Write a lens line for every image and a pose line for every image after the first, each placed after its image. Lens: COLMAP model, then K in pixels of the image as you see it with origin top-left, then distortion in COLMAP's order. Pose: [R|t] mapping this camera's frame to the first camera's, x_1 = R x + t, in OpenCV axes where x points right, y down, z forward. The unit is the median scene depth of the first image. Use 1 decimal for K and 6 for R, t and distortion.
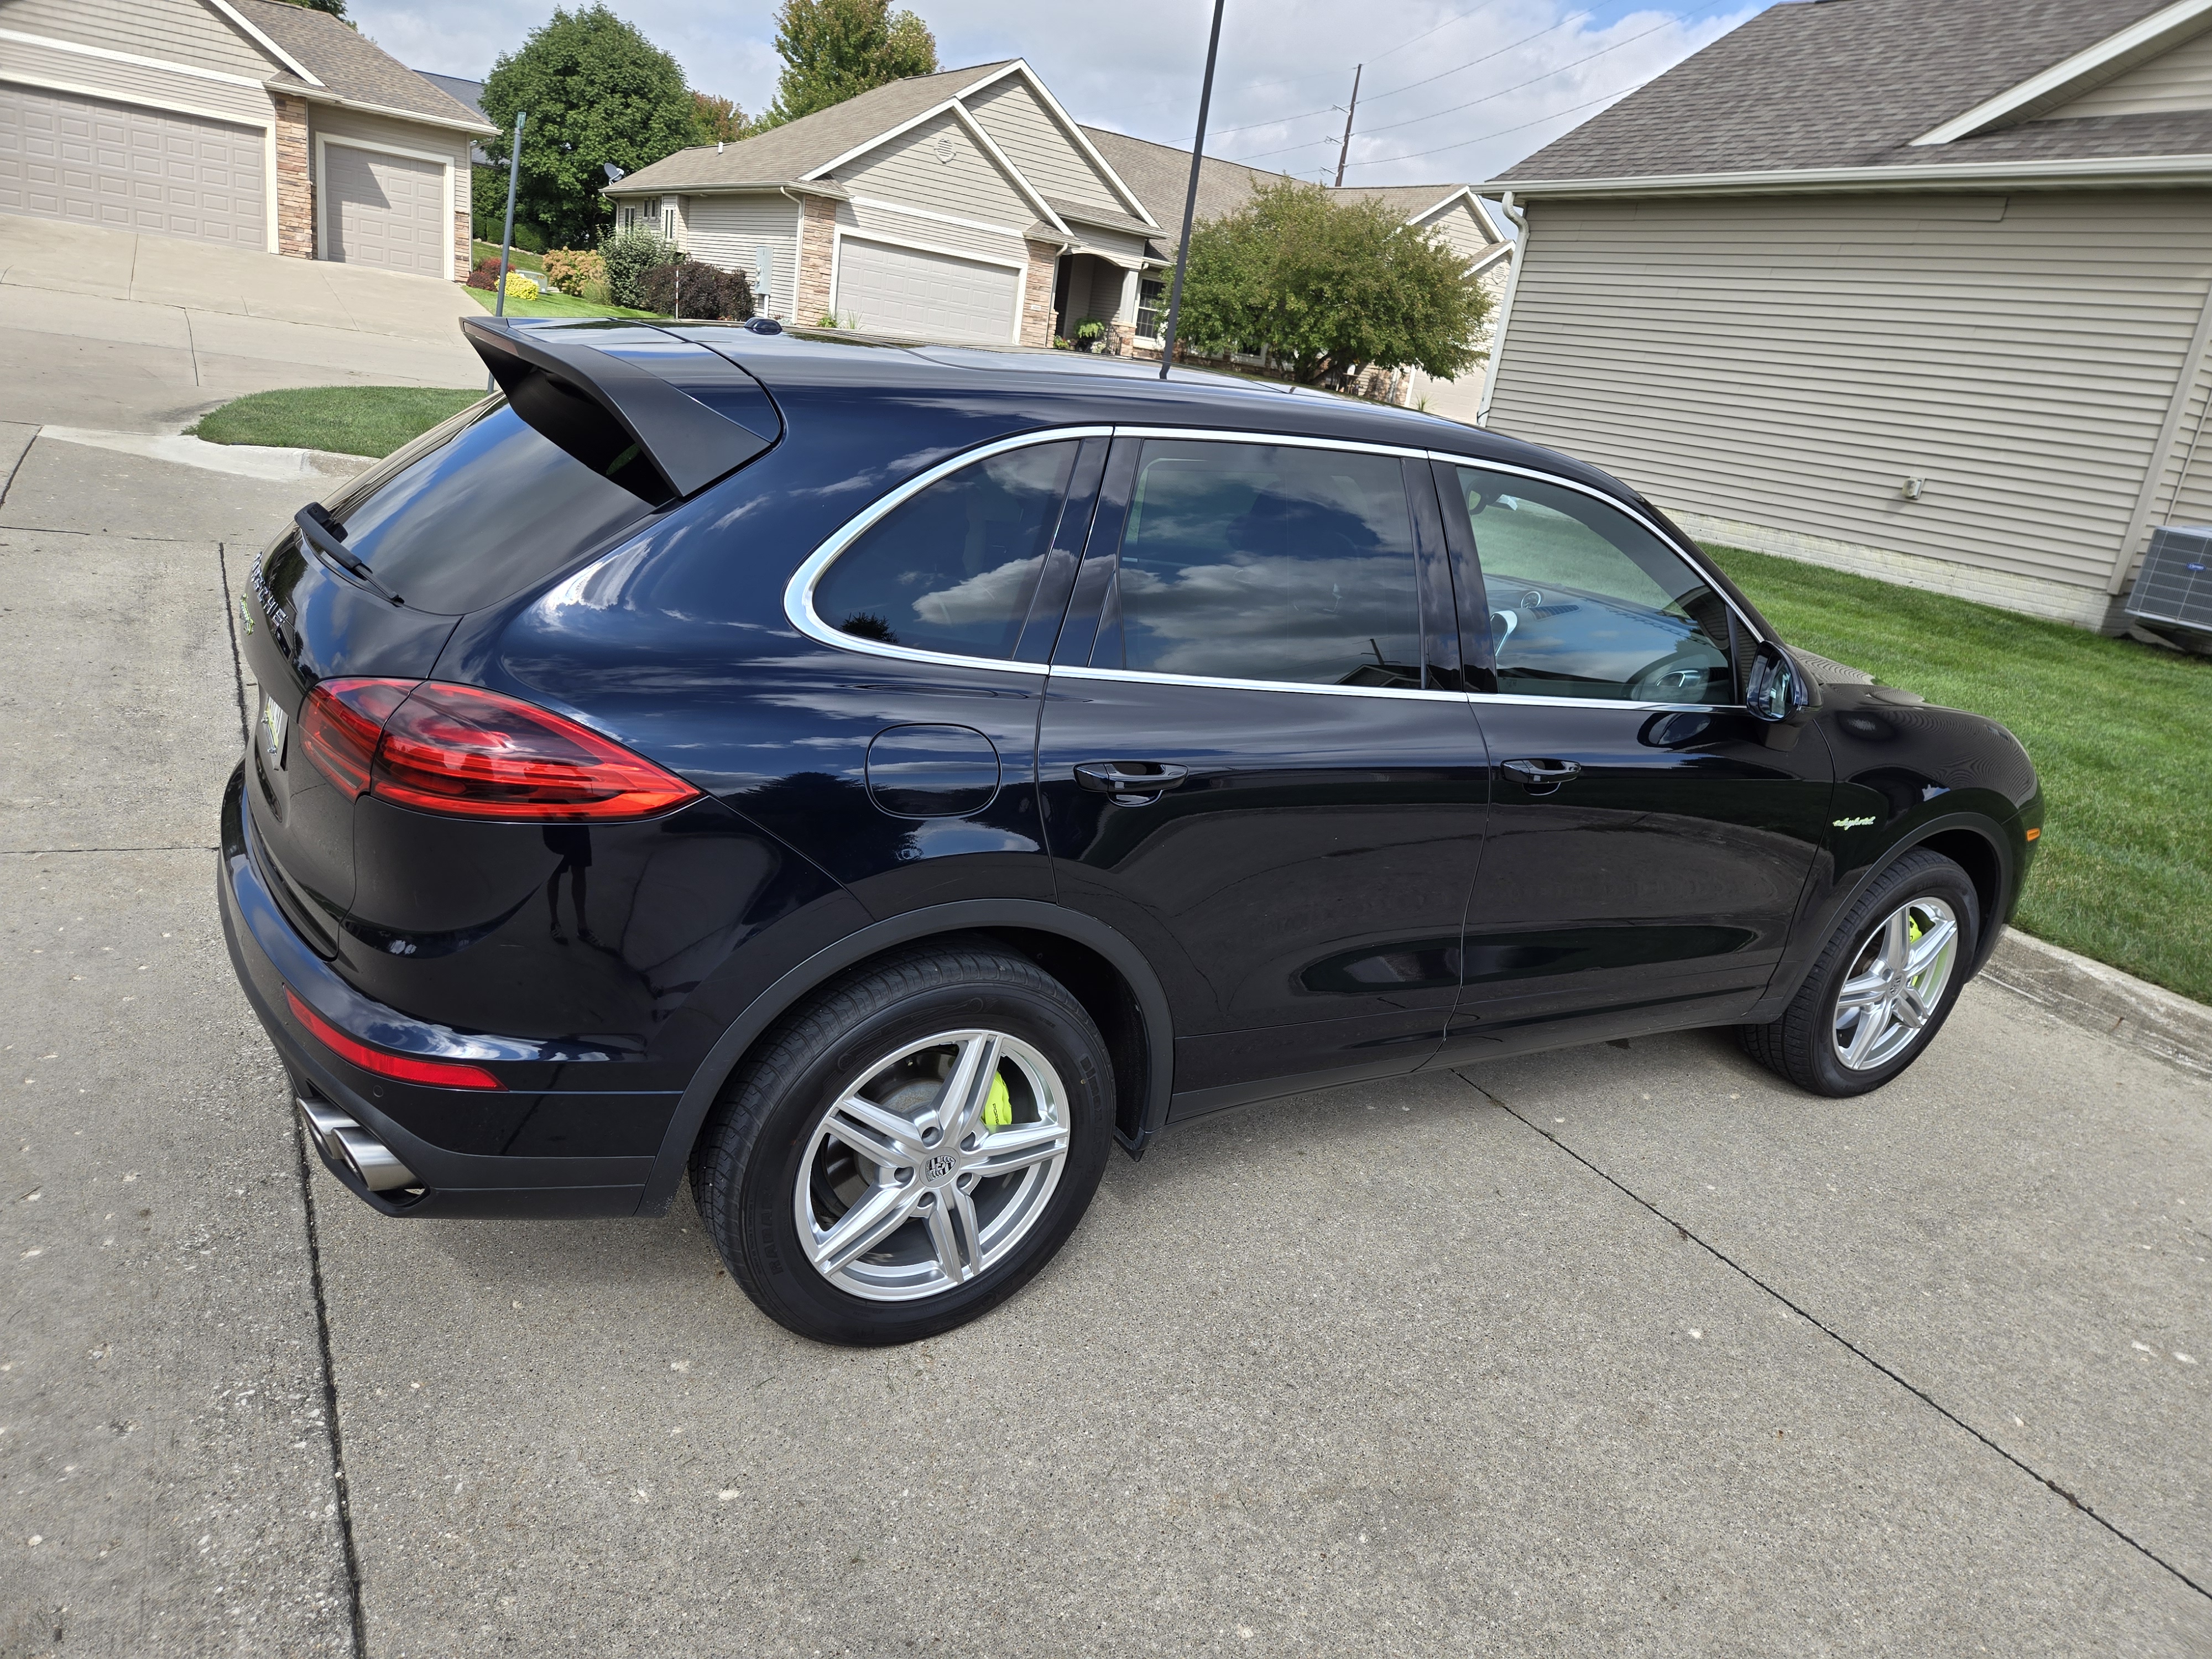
lens RADIAL K [[1418.5, 0, 1106.0], [0, 1418.5, 829.5], [0, 0, 1]] dist [0.004130, 0.001394]
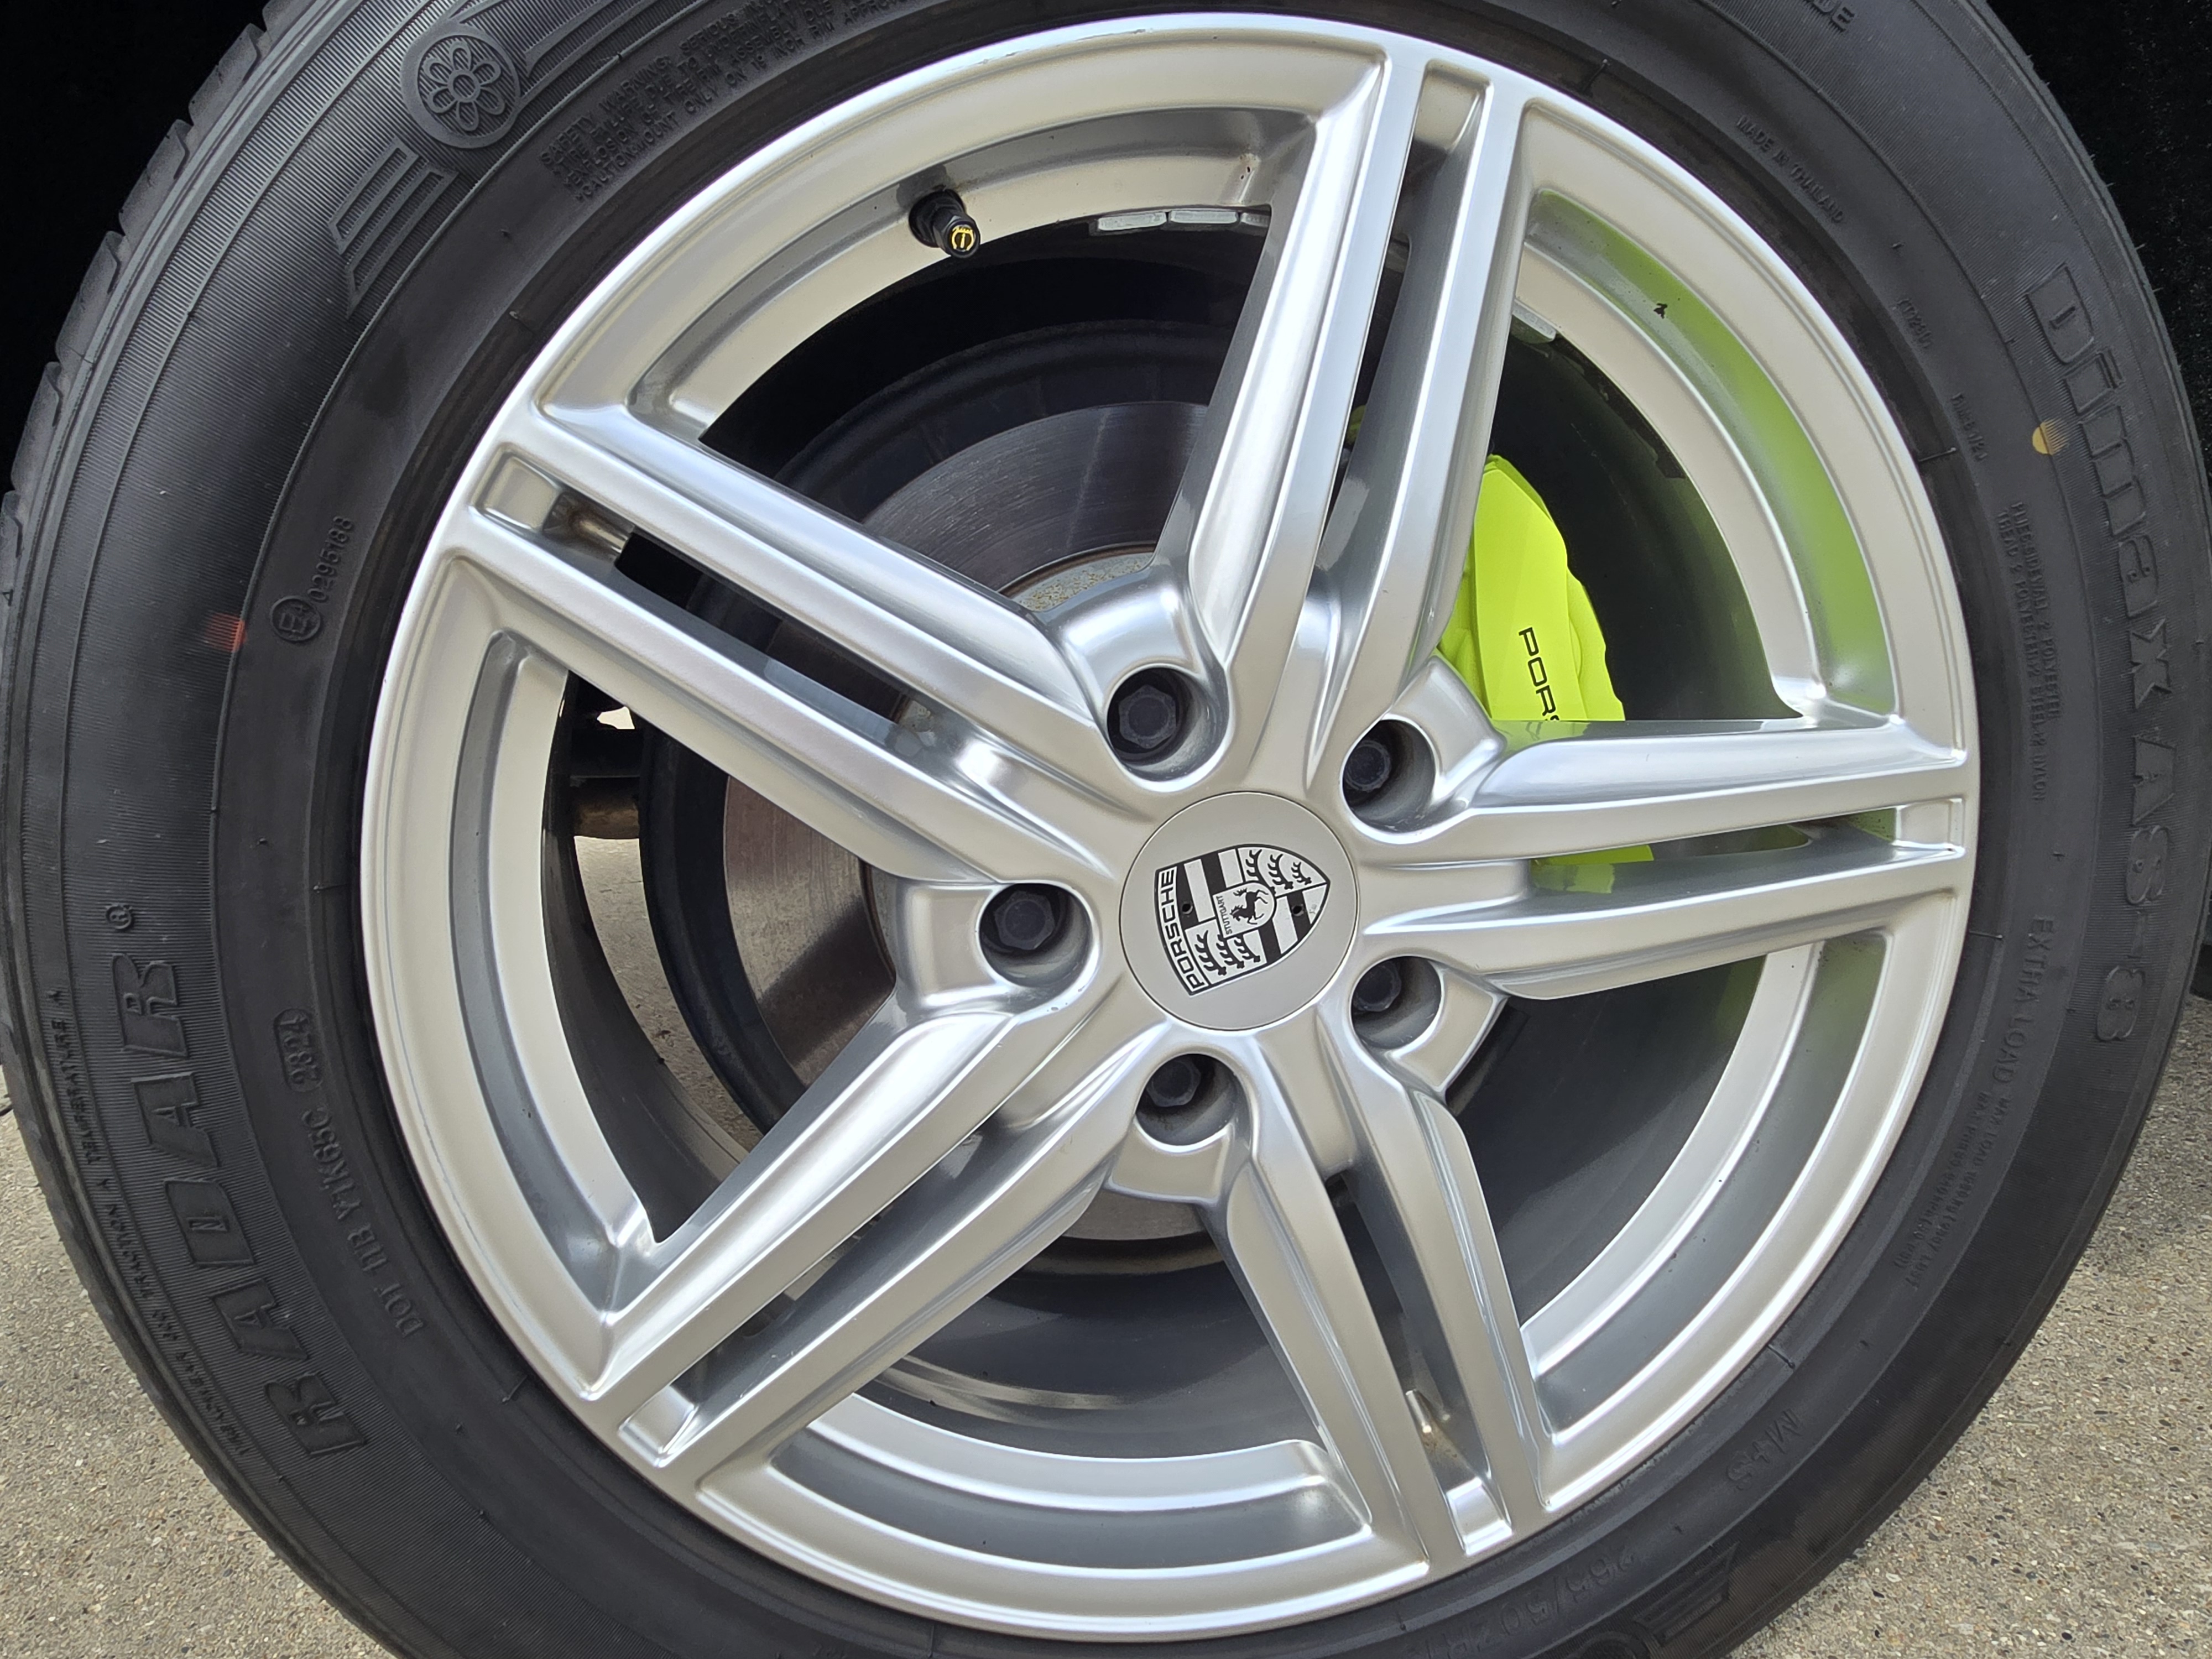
lens RADIAL K [[1003.2, 0, 1106.0], [0, 1003.2, 829.5], [0, 0, 1]] dist [-0.014221, -0.000153]
pose [[0.892922, -0.121872, -0.433403, -0.073359], [0.046420, 0.982456, -0.180626, 0.244594], [0.447813, 0.141166, 0.882913, 0.857933]]
